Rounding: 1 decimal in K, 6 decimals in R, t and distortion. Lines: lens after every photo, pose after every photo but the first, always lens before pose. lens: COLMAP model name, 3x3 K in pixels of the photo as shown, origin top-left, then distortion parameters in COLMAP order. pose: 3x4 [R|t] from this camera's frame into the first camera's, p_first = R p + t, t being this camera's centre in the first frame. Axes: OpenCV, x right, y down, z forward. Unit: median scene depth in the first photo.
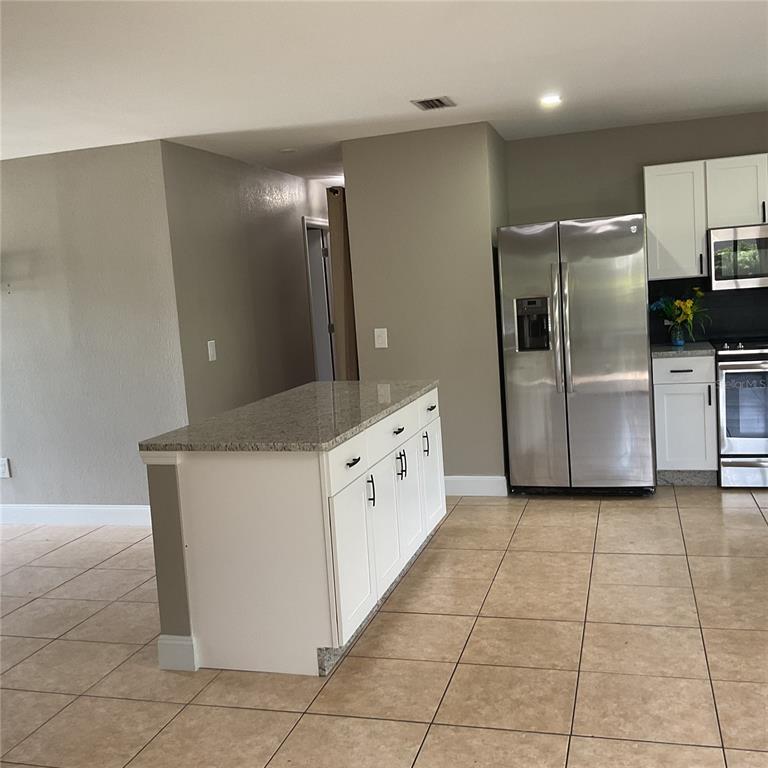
lens RADIAL K [[844.0, 0, 385.5], [0, 844.0, 382.4], [0, 0, 1]] dist [0.111324, -0.254865]
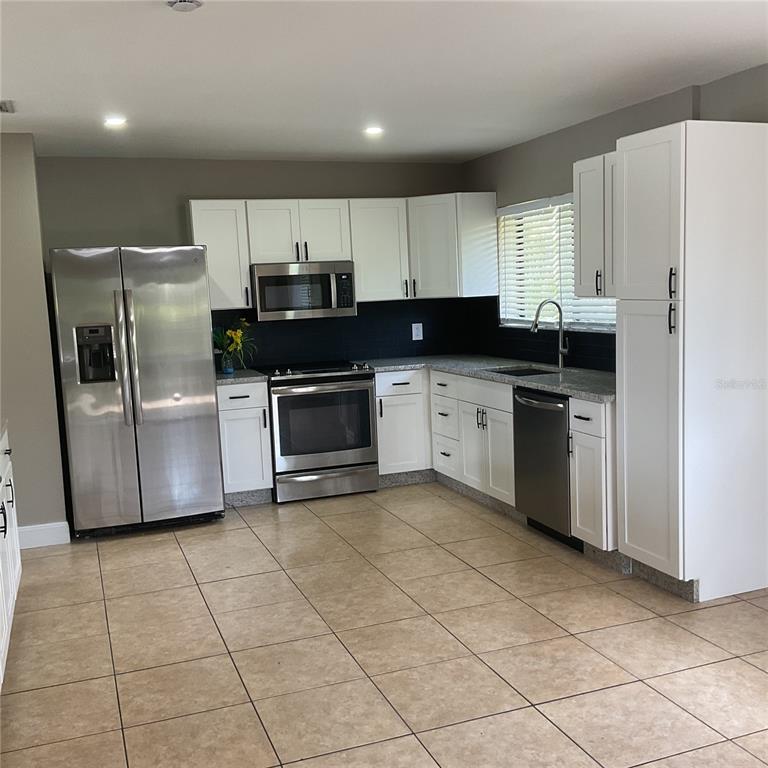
lens RADIAL K [[844.0, 0, 385.5], [0, 844.0, 382.4], [0, 0, 1]] dist [0.111324, -0.254865]
pose [[0.800166, -0.034237, 0.598801, -0.137452], [0.055328, 0.998326, -0.016854, -0.003906], [-0.597222, 0.046616, 0.800720, 0.057552]]
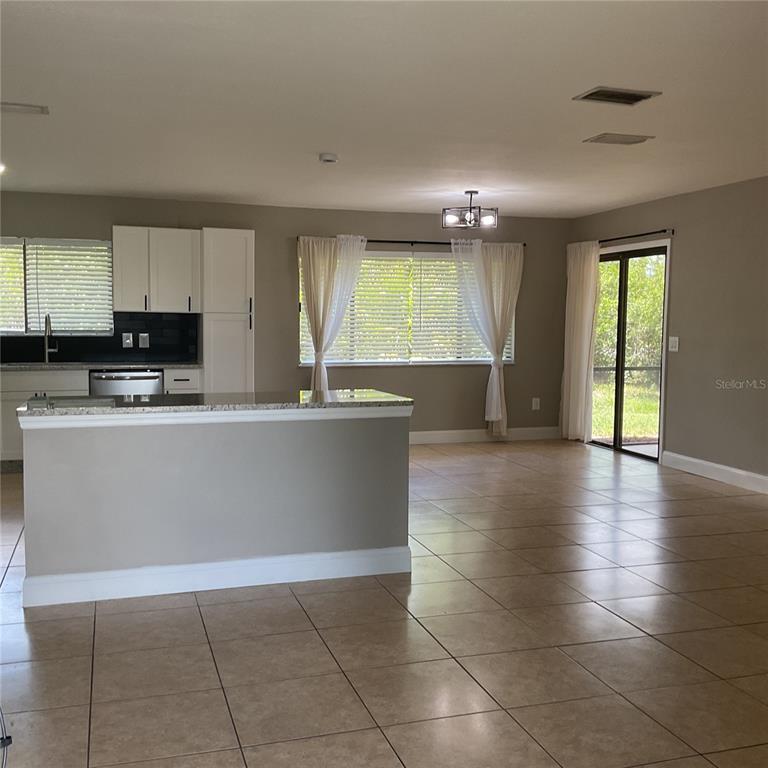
lens RADIAL K [[844.0, 0, 385.5], [0, 844.0, 382.4], [0, 0, 1]] dist [0.111324, -0.254865]
pose [[-0.548557, 0.000245, 0.836113, -0.883214], [0.124319, 0.988908, 0.081274, -0.042260], [-0.826819, 0.148528, -0.542503, 1.103648]]
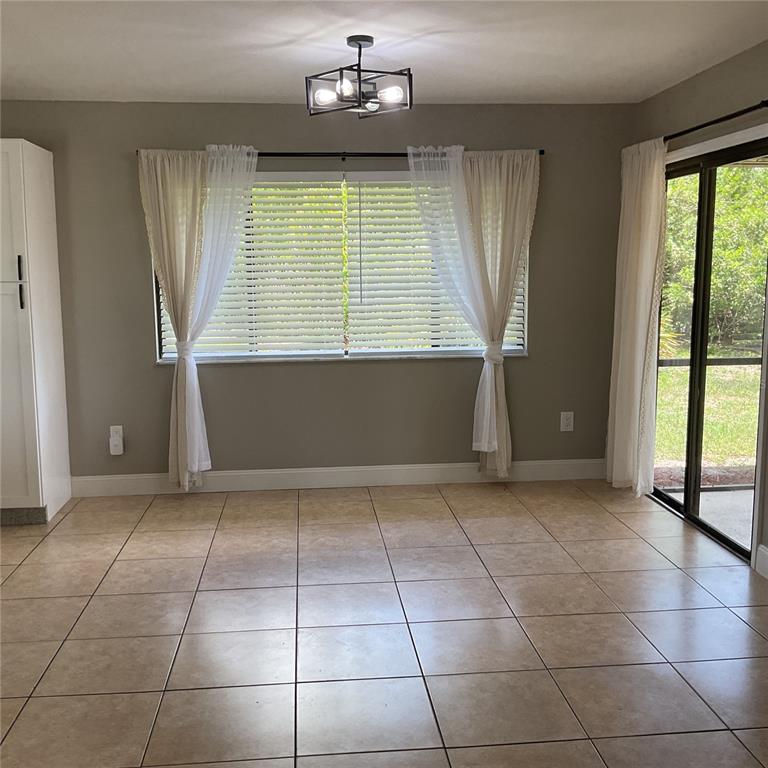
lens RADIAL K [[844.0, 0, 385.5], [0, 844.0, 382.4], [0, 0, 1]] dist [0.111324, -0.254865]
pose [[-0.368607, -0.061974, 0.927517, -0.478696], [0.137642, 0.983138, 0.120391, -0.023390], [-0.919339, 0.172042, -0.353861, 0.465250]]
